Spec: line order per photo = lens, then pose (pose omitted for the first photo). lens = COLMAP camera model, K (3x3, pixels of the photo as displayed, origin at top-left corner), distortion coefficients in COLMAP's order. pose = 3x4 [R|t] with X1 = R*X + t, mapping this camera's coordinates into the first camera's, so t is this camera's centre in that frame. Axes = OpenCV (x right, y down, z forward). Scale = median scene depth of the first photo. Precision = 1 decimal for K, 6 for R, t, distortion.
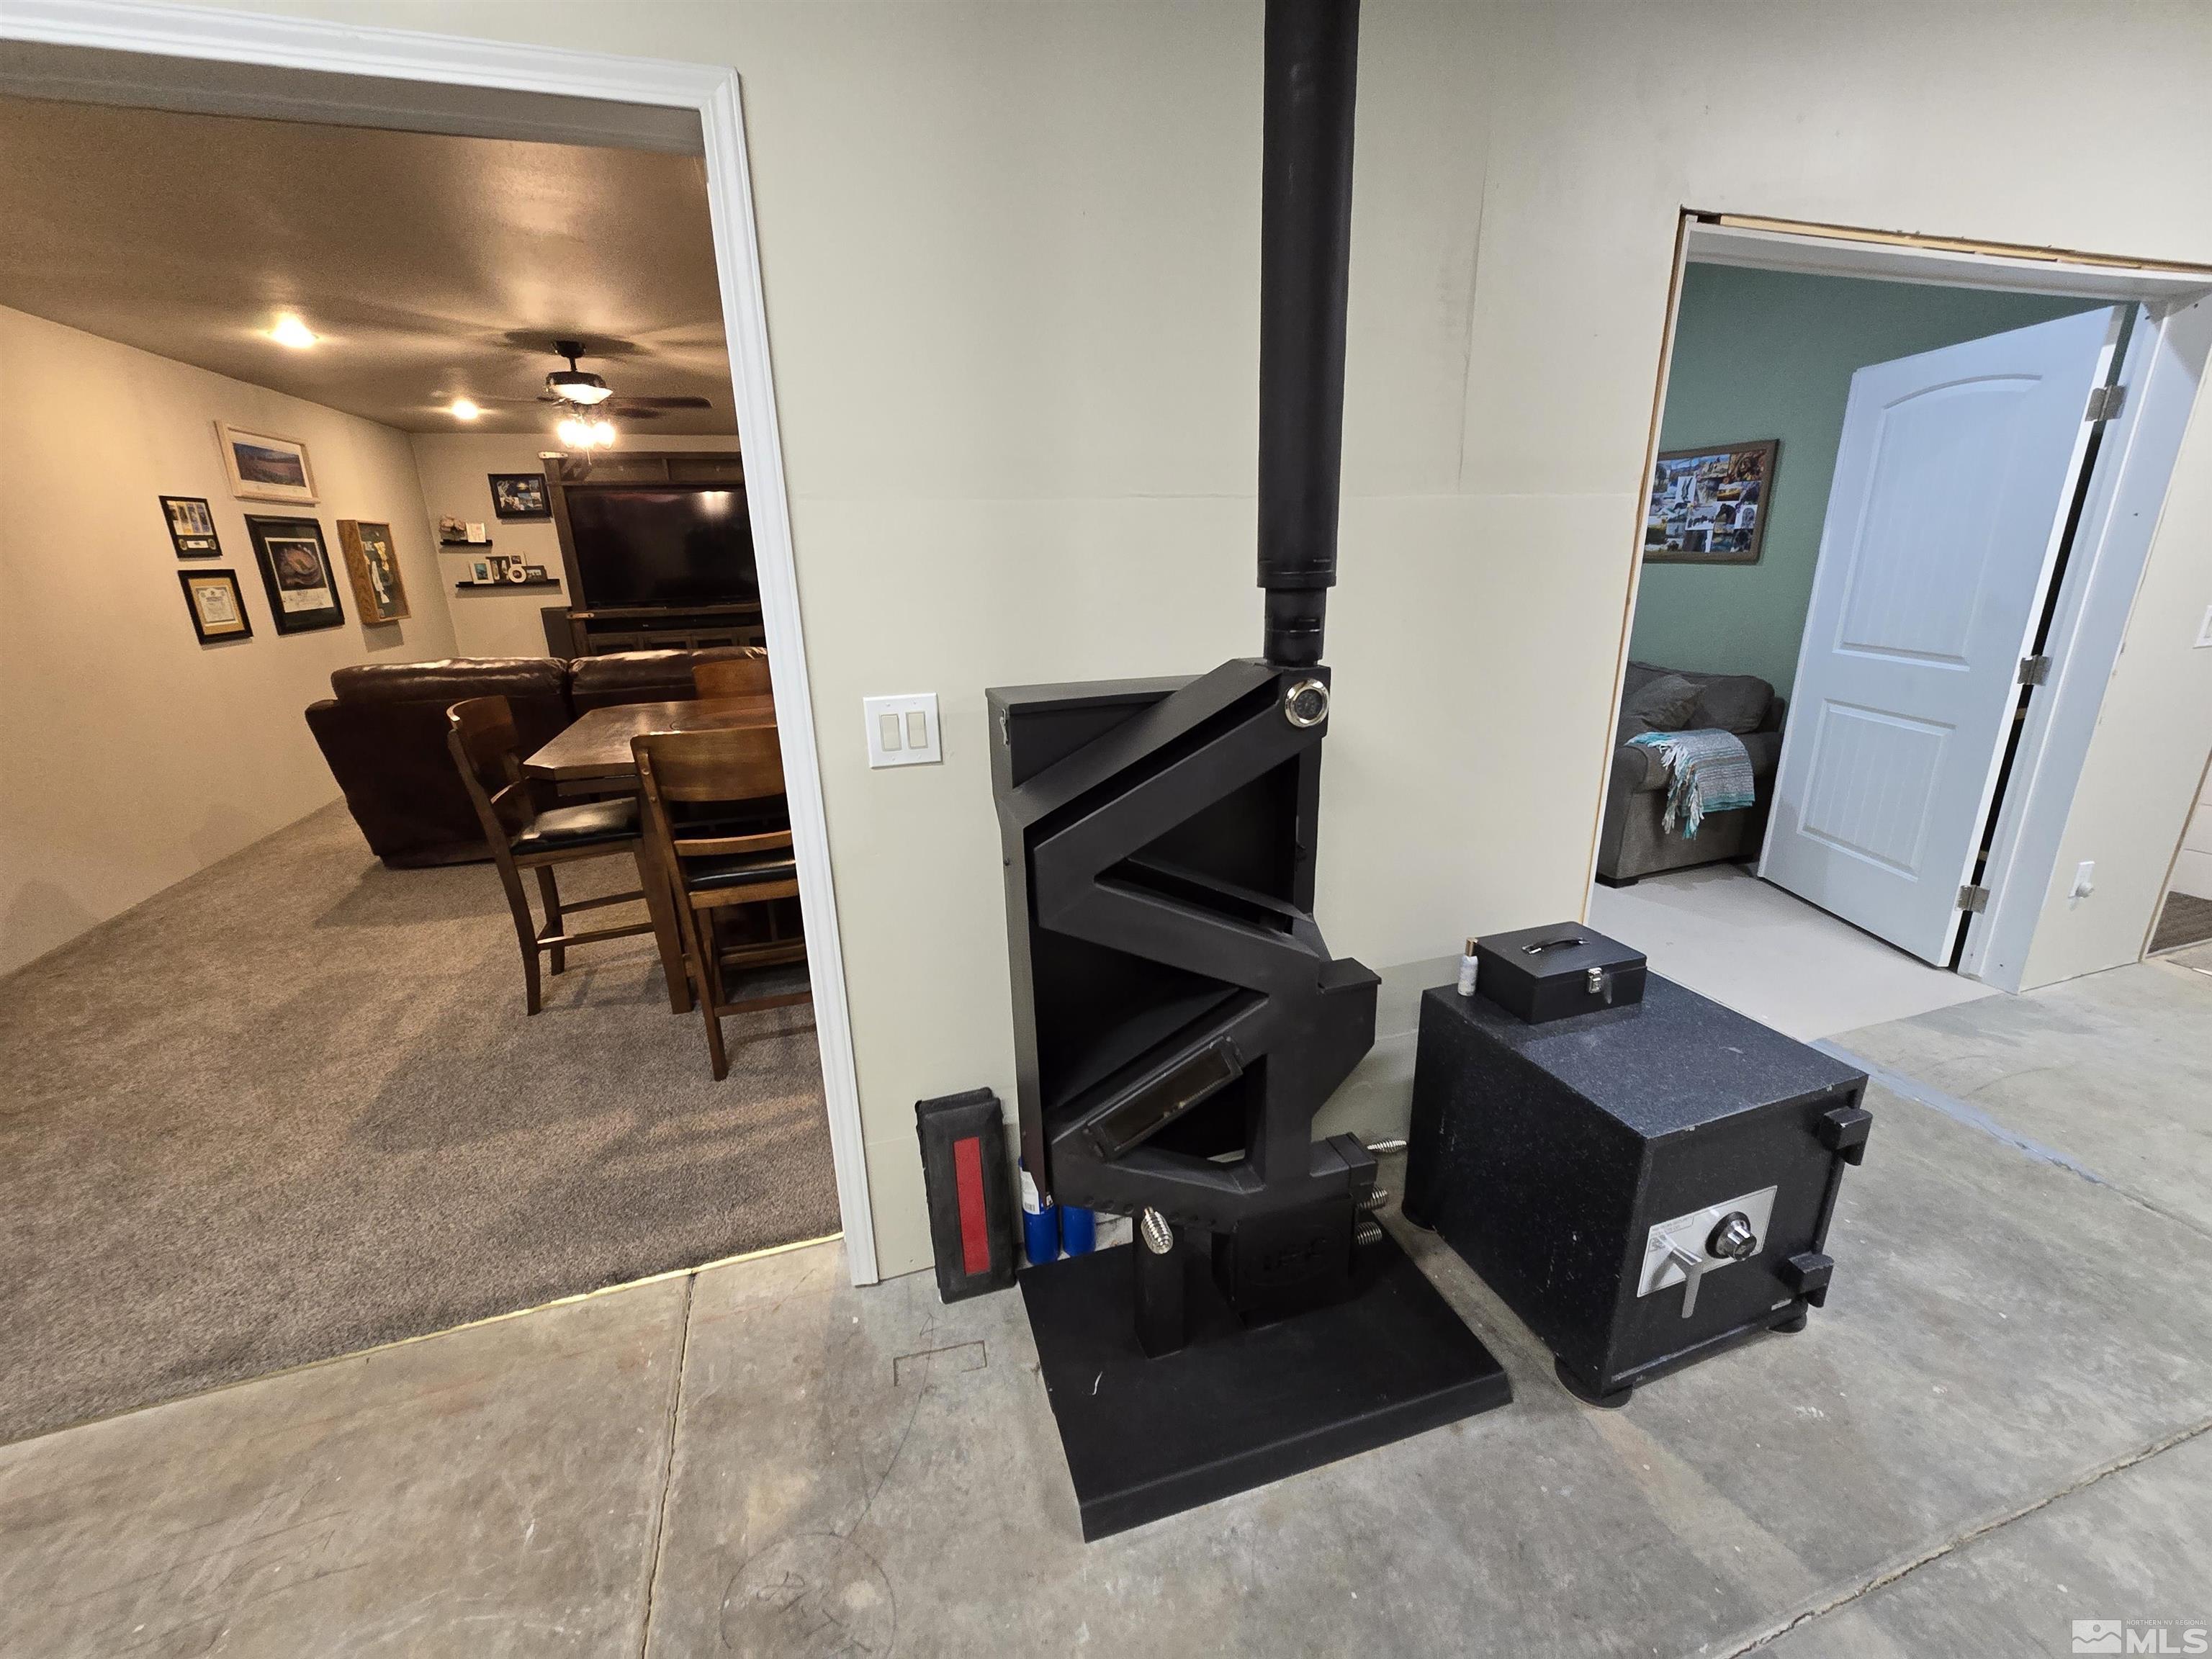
lens RADIAL K [[900.4, 0, 1102.9], [0, 900.4, 824.0], [0, 0, 1]] dist [-0.002590, 0.000501]
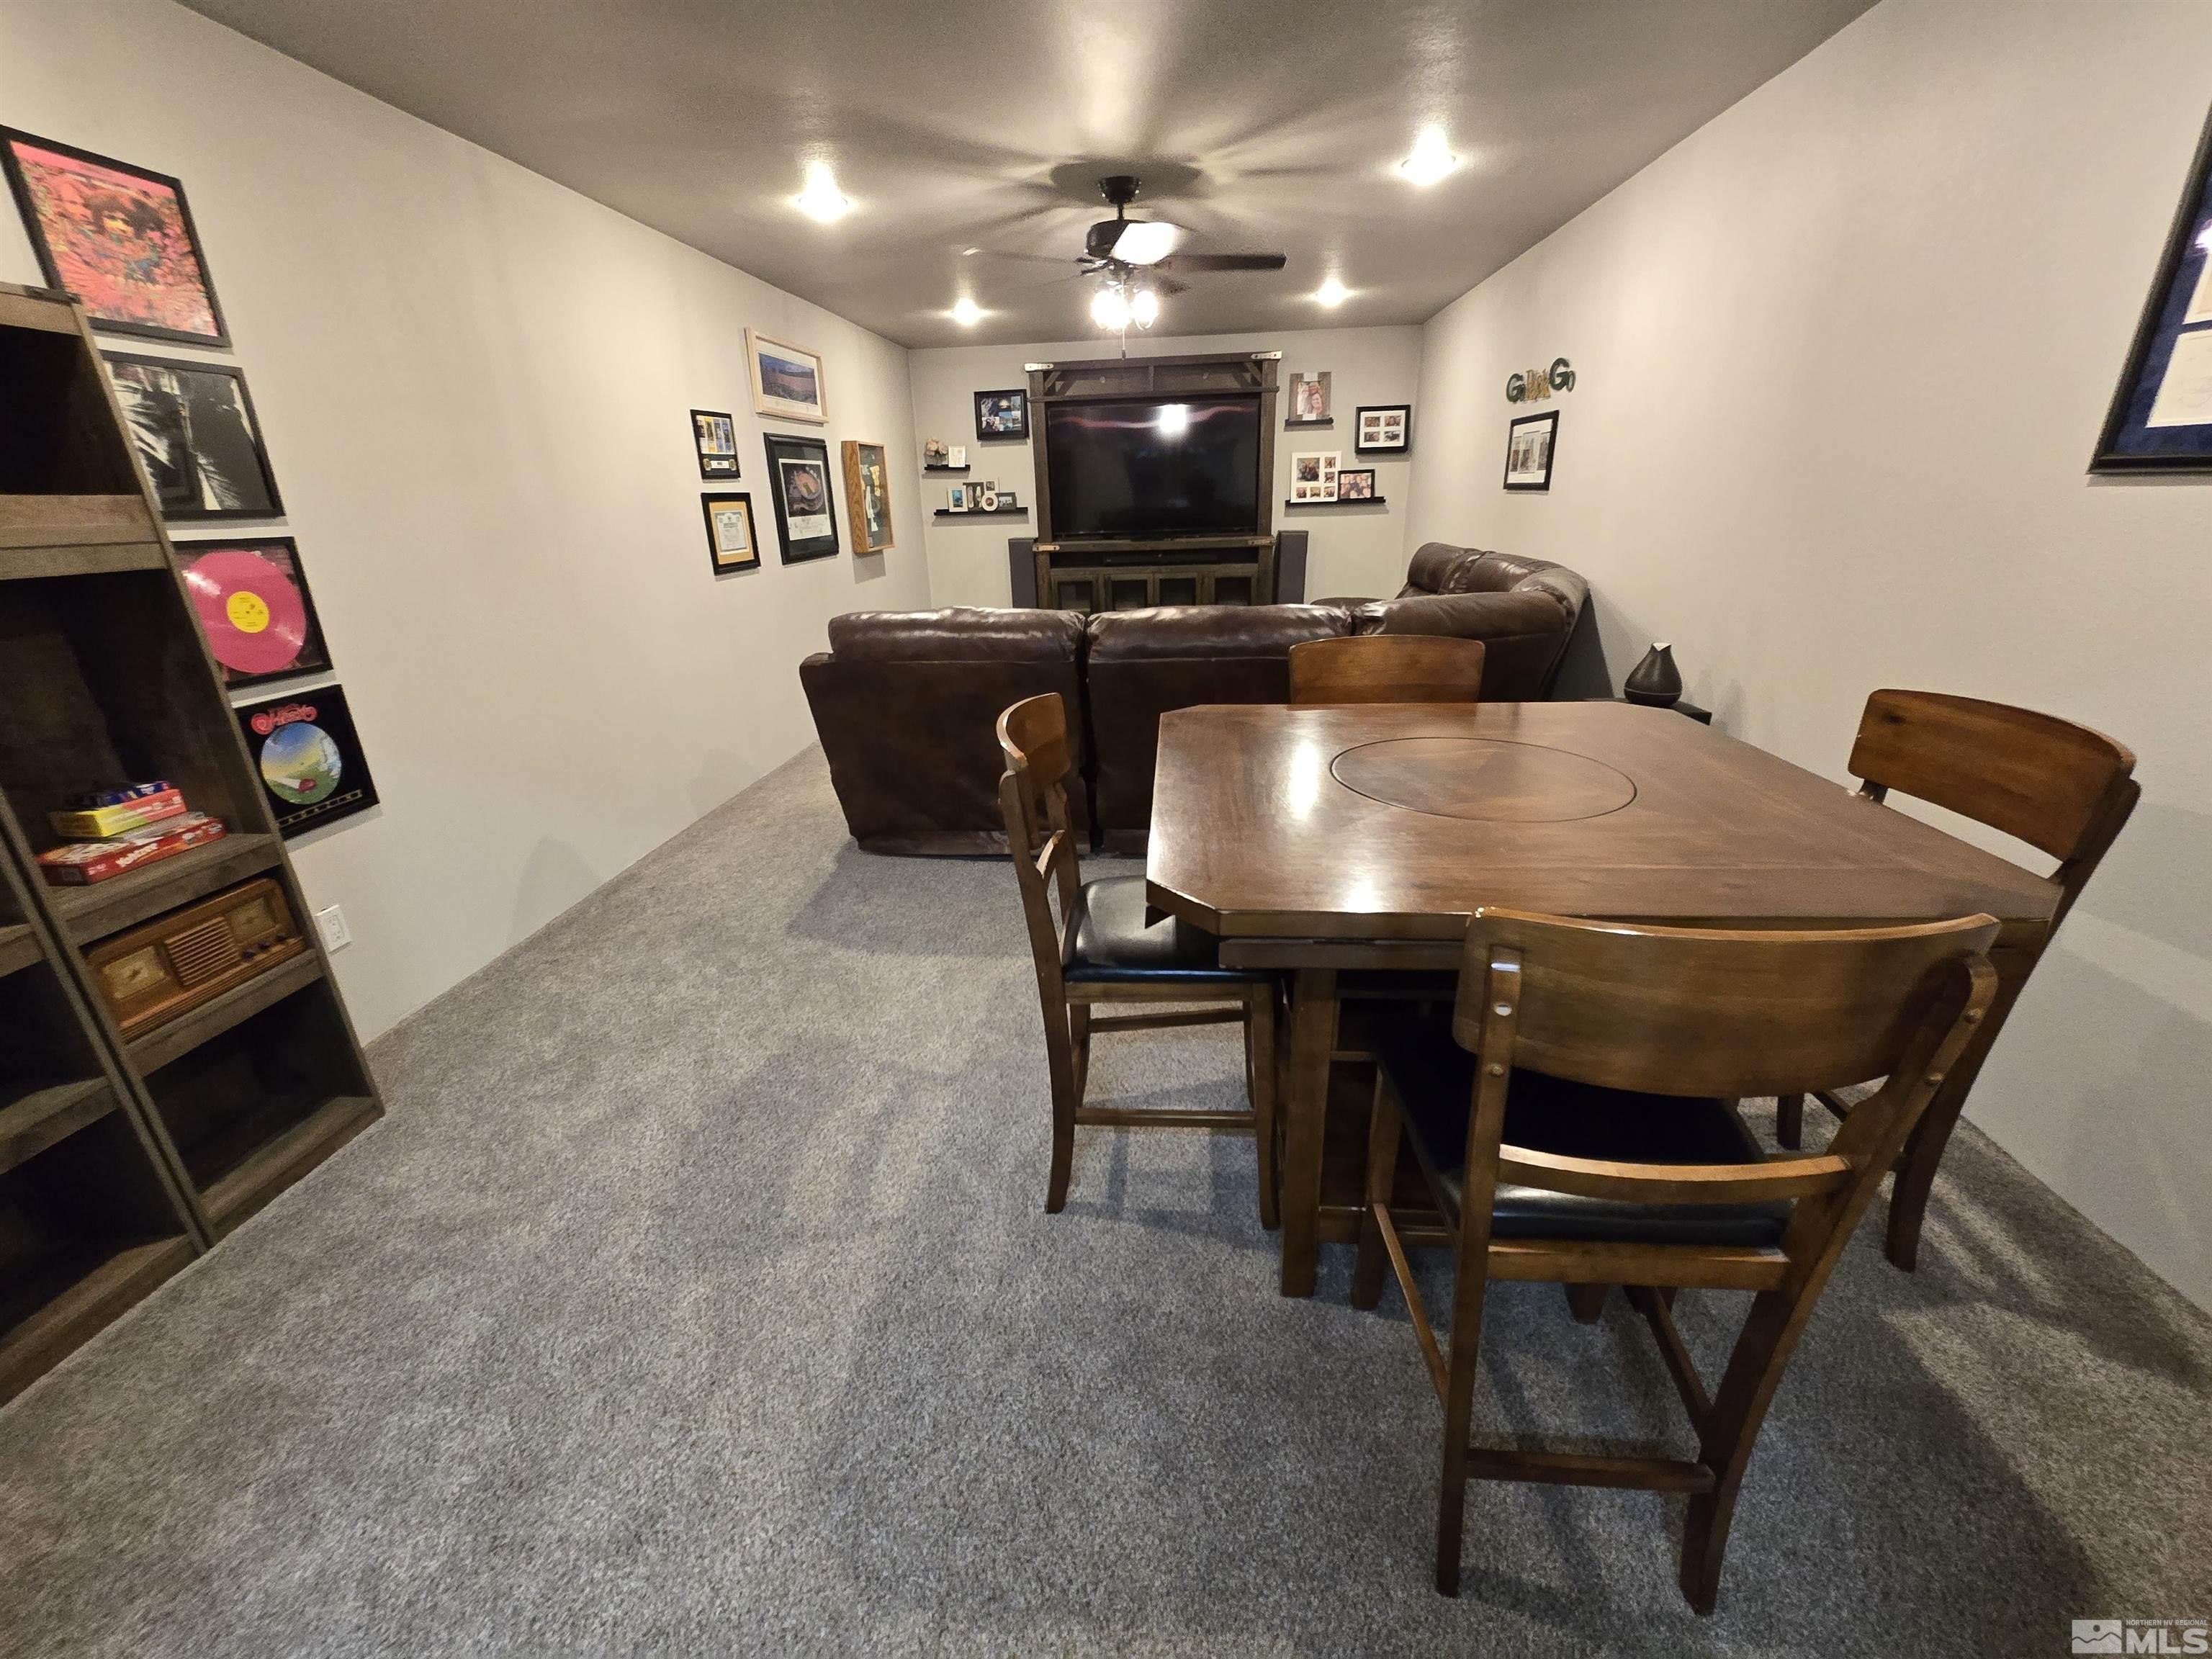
lens RADIAL K [[900.4, 0, 1111.1], [0, 900.4, 823.6], [0, 0, 1]] dist [-0.002590, 0.000501]
pose [[0.921716, 0.134348, -0.363855, -0.252996], [-0.109313, 0.990046, 0.088649, -0.072256], [0.372143, -0.041935, 0.927227, 0.278814]]
